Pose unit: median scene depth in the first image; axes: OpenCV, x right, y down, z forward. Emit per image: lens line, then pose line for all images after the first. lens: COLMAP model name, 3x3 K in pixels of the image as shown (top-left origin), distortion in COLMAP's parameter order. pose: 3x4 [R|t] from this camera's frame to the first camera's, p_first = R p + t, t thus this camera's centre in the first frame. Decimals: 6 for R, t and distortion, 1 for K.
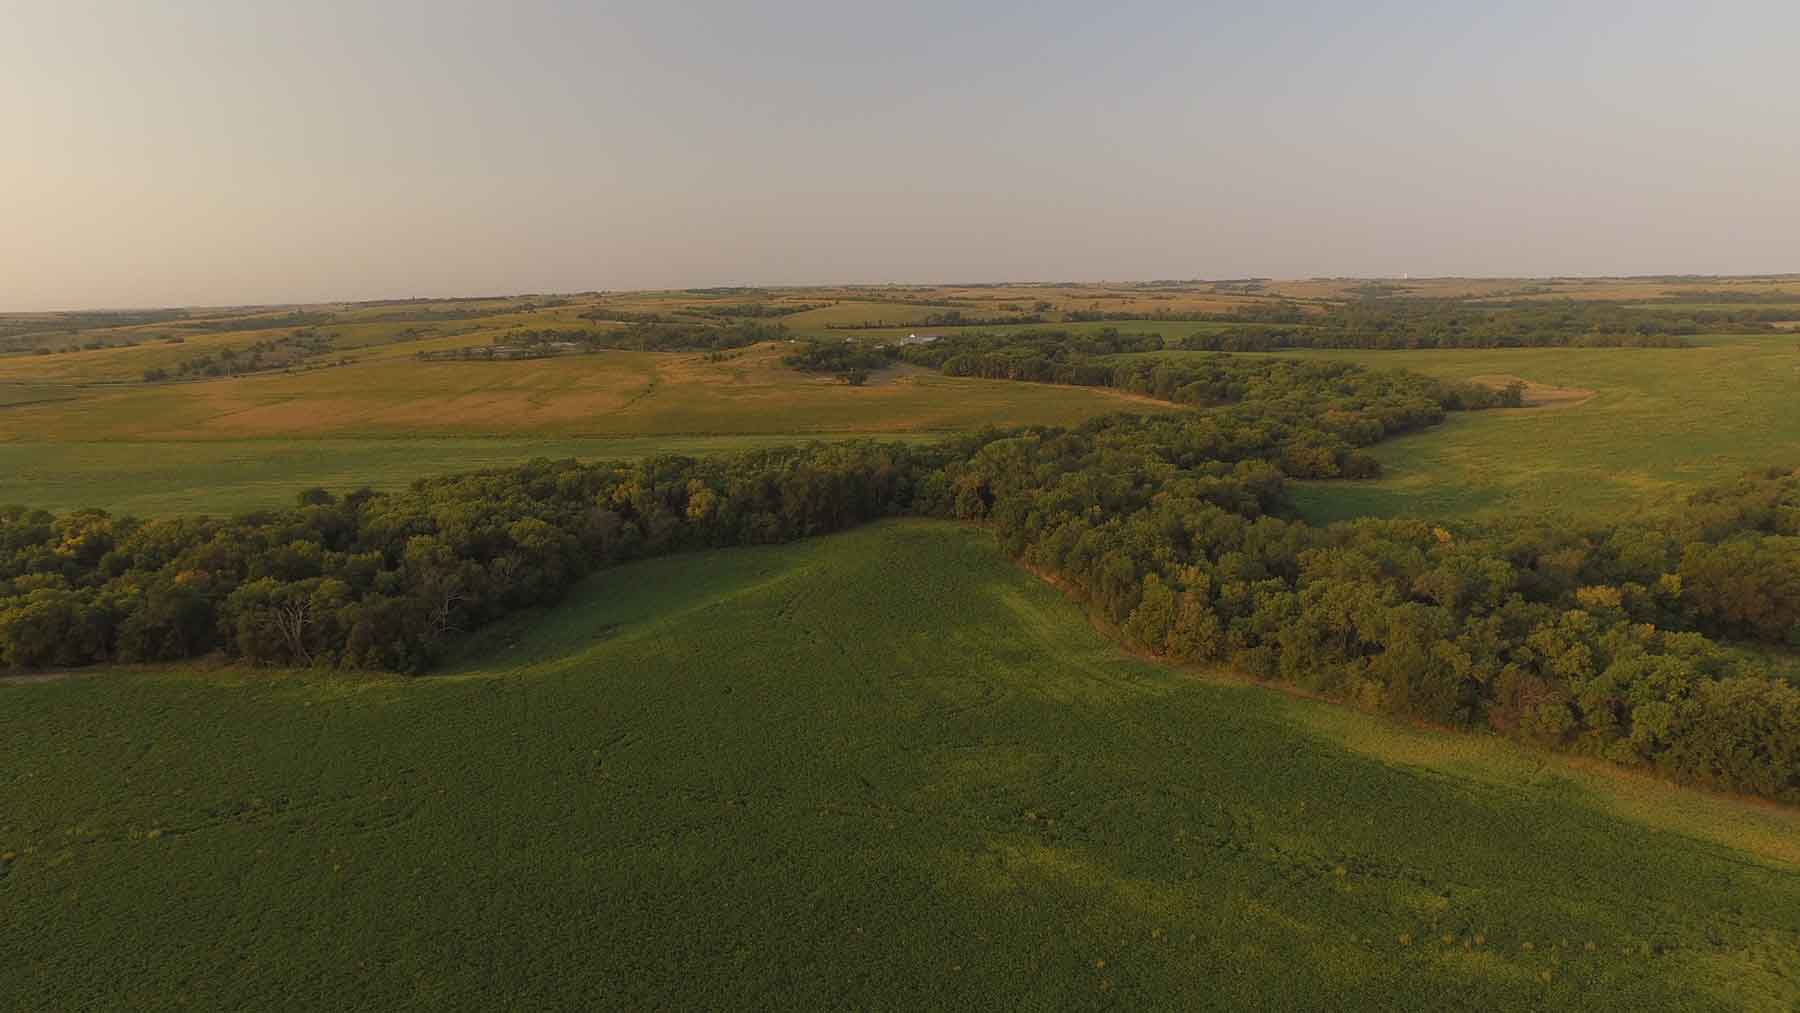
lens RADIAL K [[1046.0, 0, 894.3], [0, 1046.0, 500.6], [0, 0, 1]] dist [-0.121183, 0.087603]
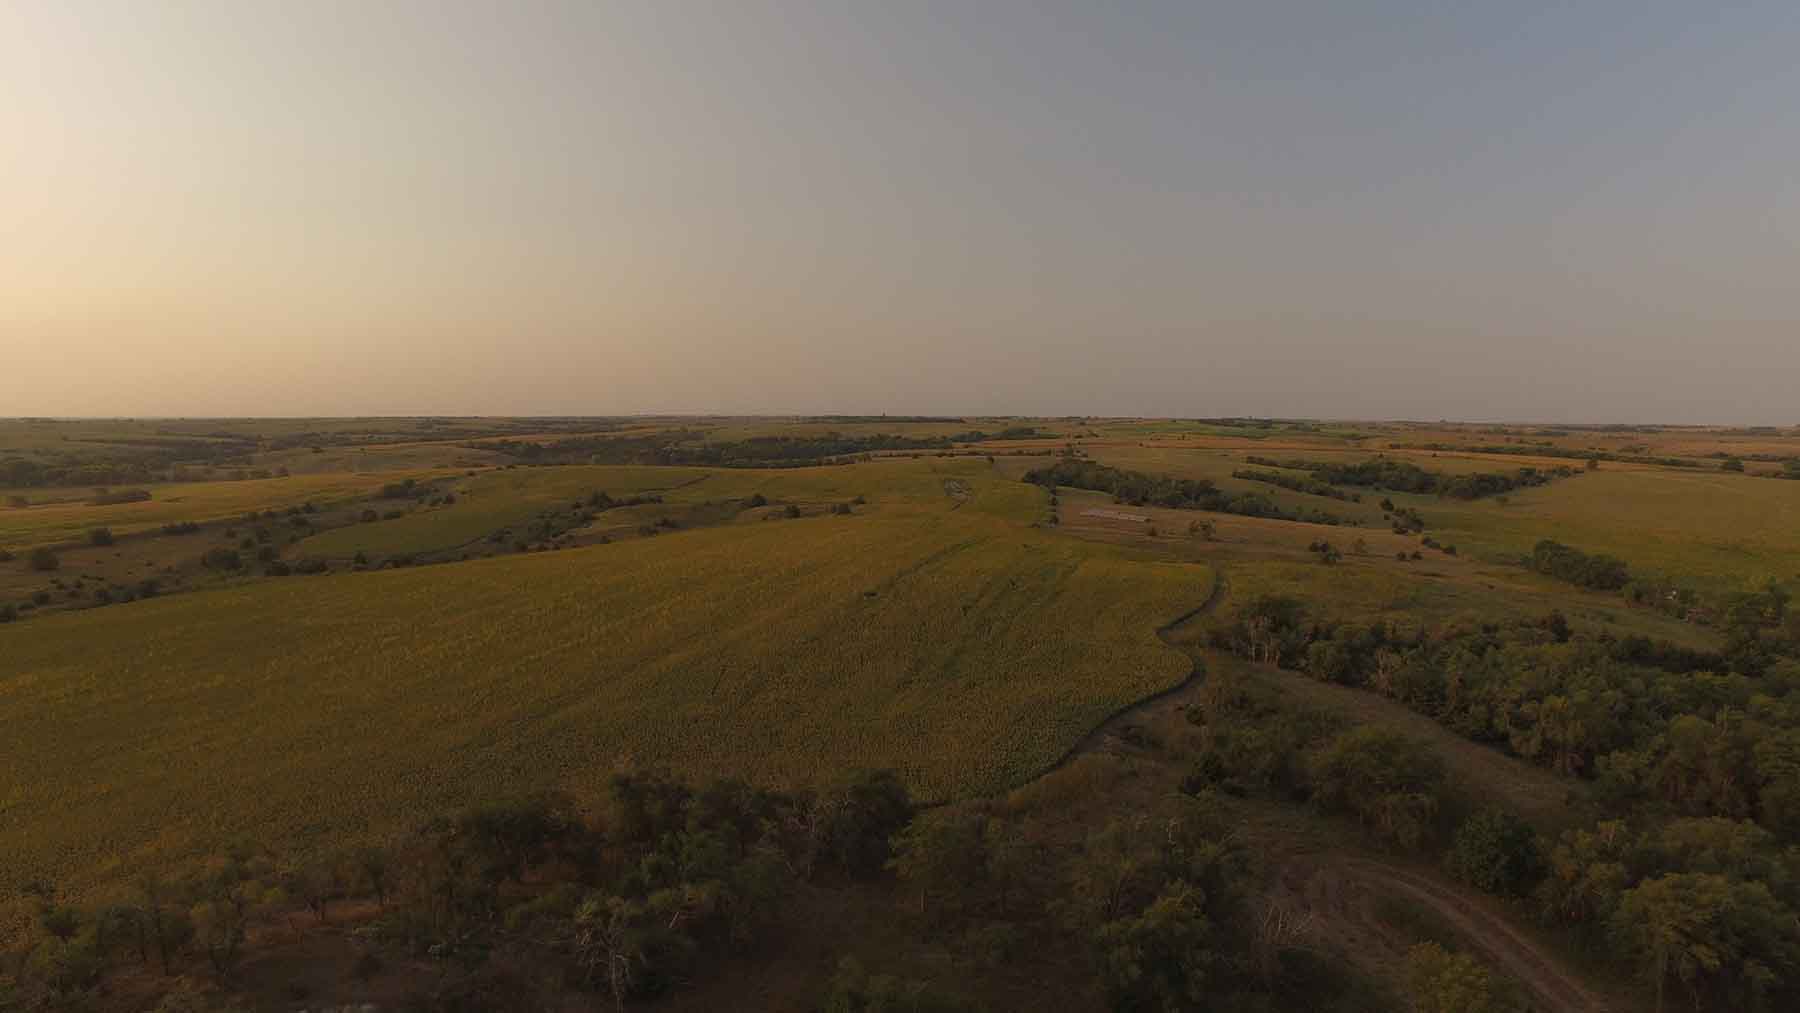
lens RADIAL K [[1046.0, 0, 894.3], [0, 1046.0, 500.6], [0, 0, 1]] dist [-0.121183, 0.087603]
pose [[0.898368, 0.060904, -0.435000, -0.132243], [-0.112393, 0.989244, -0.093612, -0.097548], [0.424620, 0.132989, 0.895551, 0.469232]]
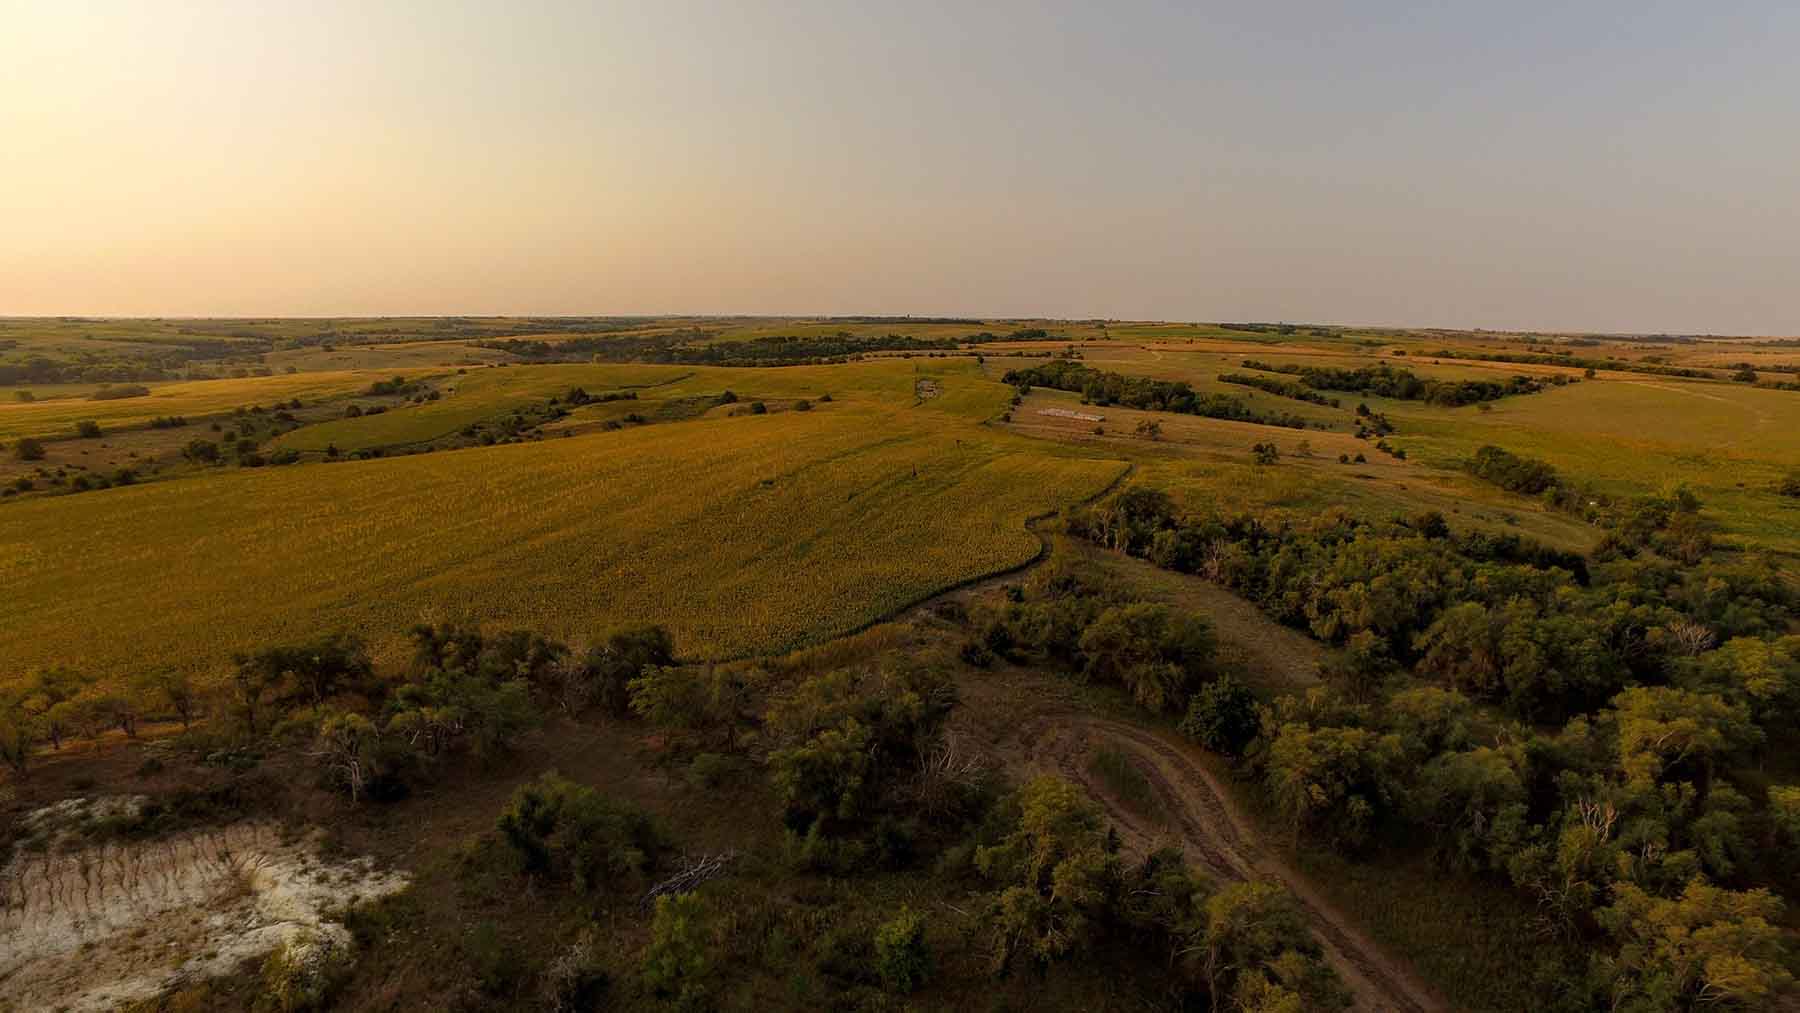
lens RADIAL K [[1046.0, 0, 894.3], [0, 1046.0, 500.6], [0, 0, 1]] dist [-0.121183, 0.087603]
pose [[0.885029, 0.111287, -0.452038, -0.114291], [-0.123787, 0.992307, 0.001936, -0.097787], [0.448776, 0.054243, 0.891997, 0.471404]]
